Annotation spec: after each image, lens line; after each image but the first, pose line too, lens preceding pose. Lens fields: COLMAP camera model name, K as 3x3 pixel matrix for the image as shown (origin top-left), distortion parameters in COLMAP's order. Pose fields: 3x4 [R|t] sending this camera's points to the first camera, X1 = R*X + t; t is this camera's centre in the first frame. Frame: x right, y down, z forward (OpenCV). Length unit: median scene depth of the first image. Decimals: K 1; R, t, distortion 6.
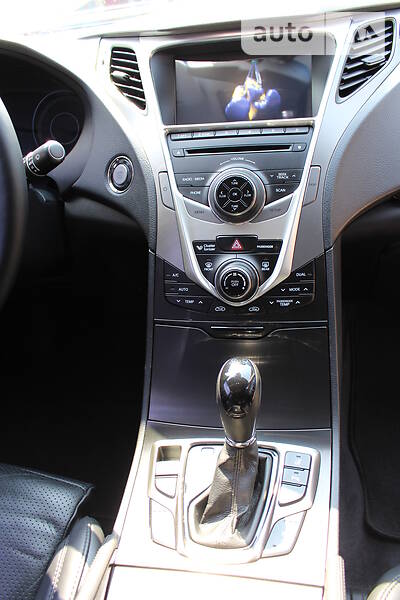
lens RADIAL K [[512.1, 0, 200.0], [0, 512.1, 300.0], [0, 0, 1]] dist [-0.096365, 0.013942]
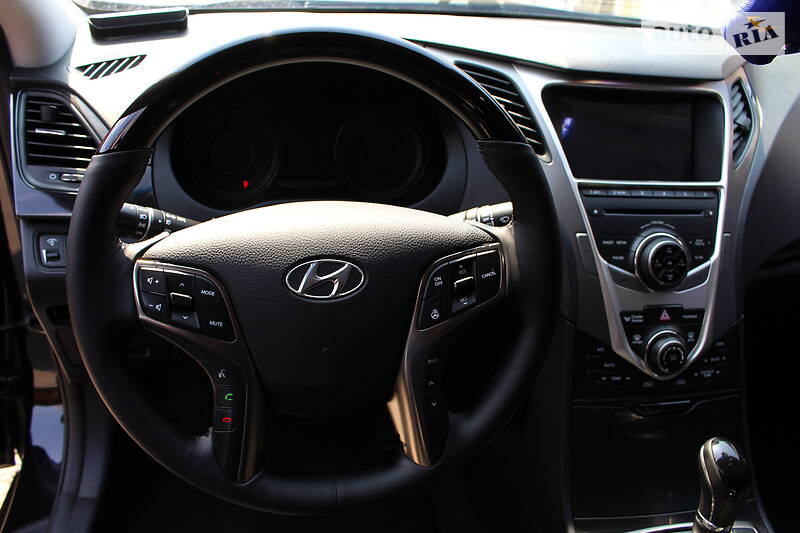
lens RADIAL K [[682.8, 0, 400.0], [0, 682.8, 266.5], [0, 0, 1]] dist [-0.096365, 0.013942]
pose [[0.925009, -0.005641, 0.379903, -0.861869], [0.028100, 0.998167, -0.053600, -0.147353], [-0.378904, 0.060256, 0.923472, 0.037055]]
